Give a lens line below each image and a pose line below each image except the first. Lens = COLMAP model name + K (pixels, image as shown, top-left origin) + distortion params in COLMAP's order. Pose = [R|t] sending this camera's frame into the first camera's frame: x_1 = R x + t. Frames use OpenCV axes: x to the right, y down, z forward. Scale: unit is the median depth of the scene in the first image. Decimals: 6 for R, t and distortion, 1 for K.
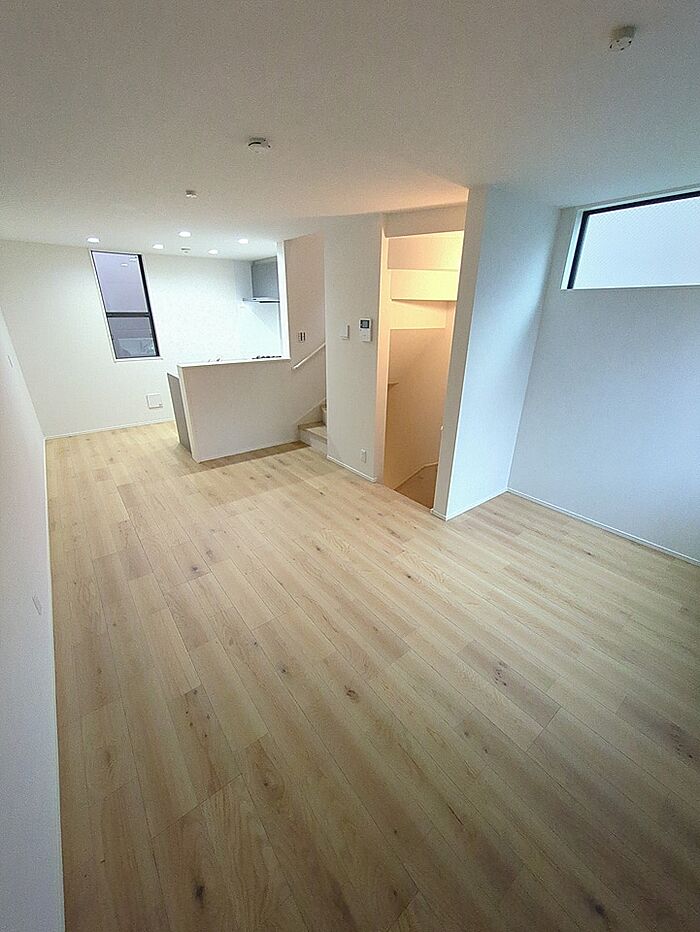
lens RADIAL K [[367.1, 0, 349.3], [0, 367.1, 467.7], [0, 0, 1]] dist [-0.003375, 0.000697]
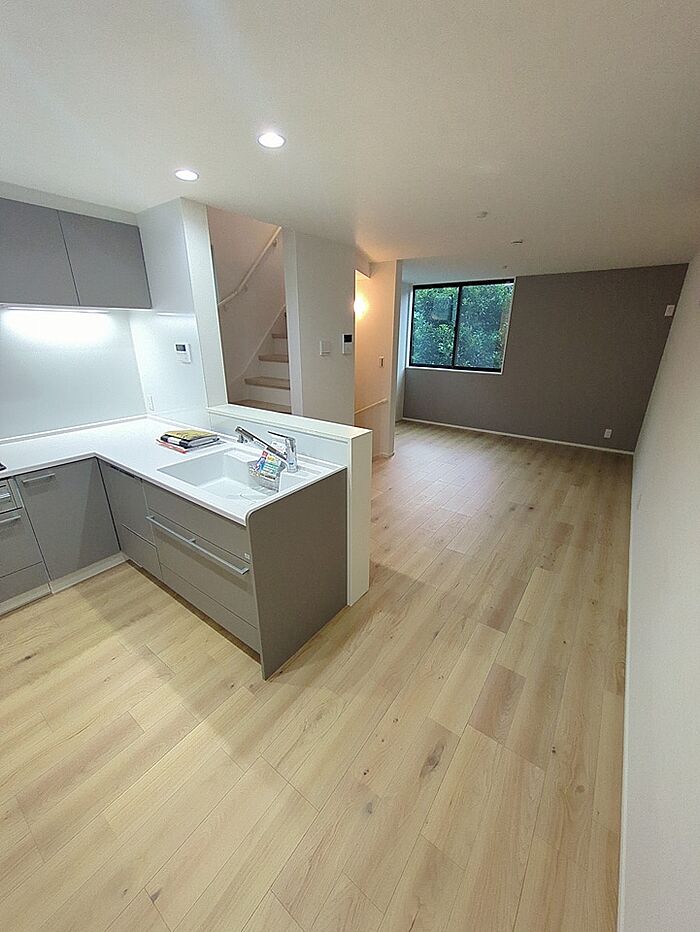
lens RADIAL K [[367.1, 0, 349.1], [0, 367.1, 468.3], [0, 0, 1]] dist [-0.003375, 0.000697]
pose [[-0.273629, -0.349461, 0.896105, -1.468644], [0.369050, 0.822207, 0.433333, -0.733500], [-0.888217, 0.449280, -0.096010, 1.719782]]
